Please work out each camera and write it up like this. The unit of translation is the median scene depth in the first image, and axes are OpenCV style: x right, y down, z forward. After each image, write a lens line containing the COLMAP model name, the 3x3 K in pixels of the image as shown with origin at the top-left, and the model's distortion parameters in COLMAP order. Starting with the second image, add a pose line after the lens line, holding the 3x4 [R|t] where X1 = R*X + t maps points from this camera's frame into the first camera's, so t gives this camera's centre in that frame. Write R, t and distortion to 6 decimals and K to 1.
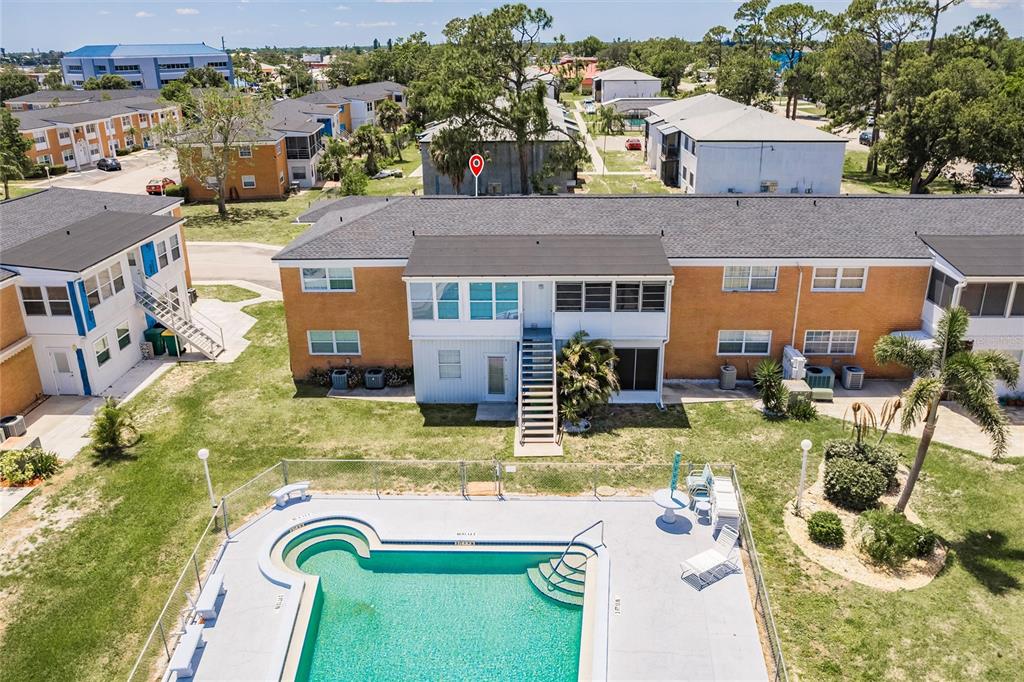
lens RADIAL K [[791.3, 0, 520.5], [0, 791.3, 343.1], [0, 0, 1]] dist [-0.050955, 0.033352]
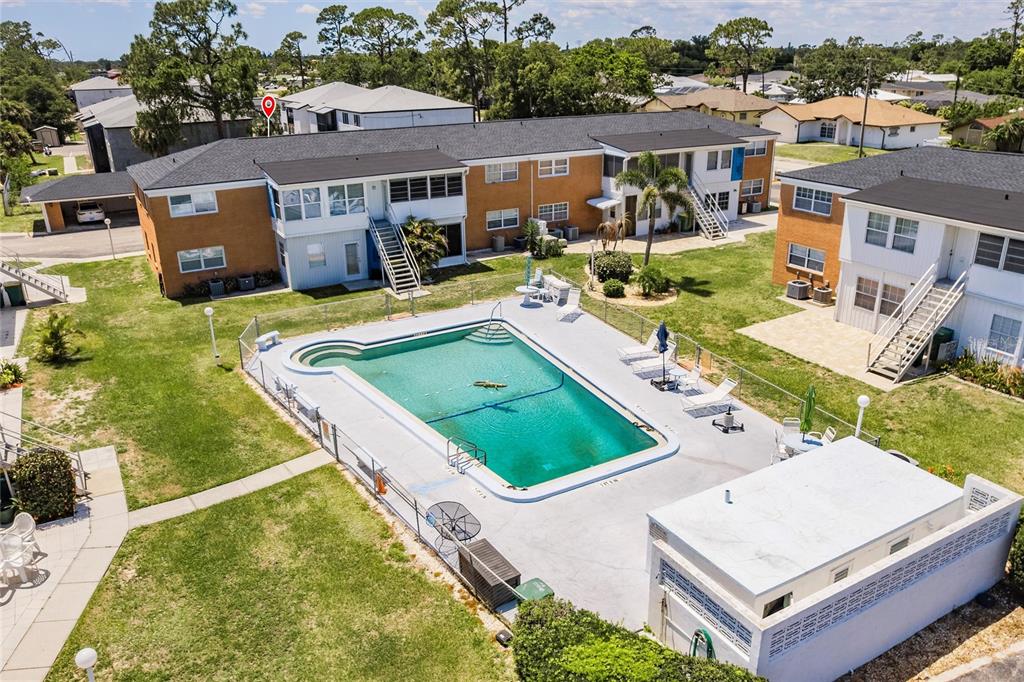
lens RADIAL K [[791.3, 0, 507.6], [0, 791.3, 346.6], [0, 0, 1]] dist [-0.050955, 0.033352]
pose [[0.853671, -0.184544, 0.487021, -0.485216], [0.192518, 0.980699, 0.034156, 0.192608], [-0.483924, 0.064603, 0.872722, -0.262376]]
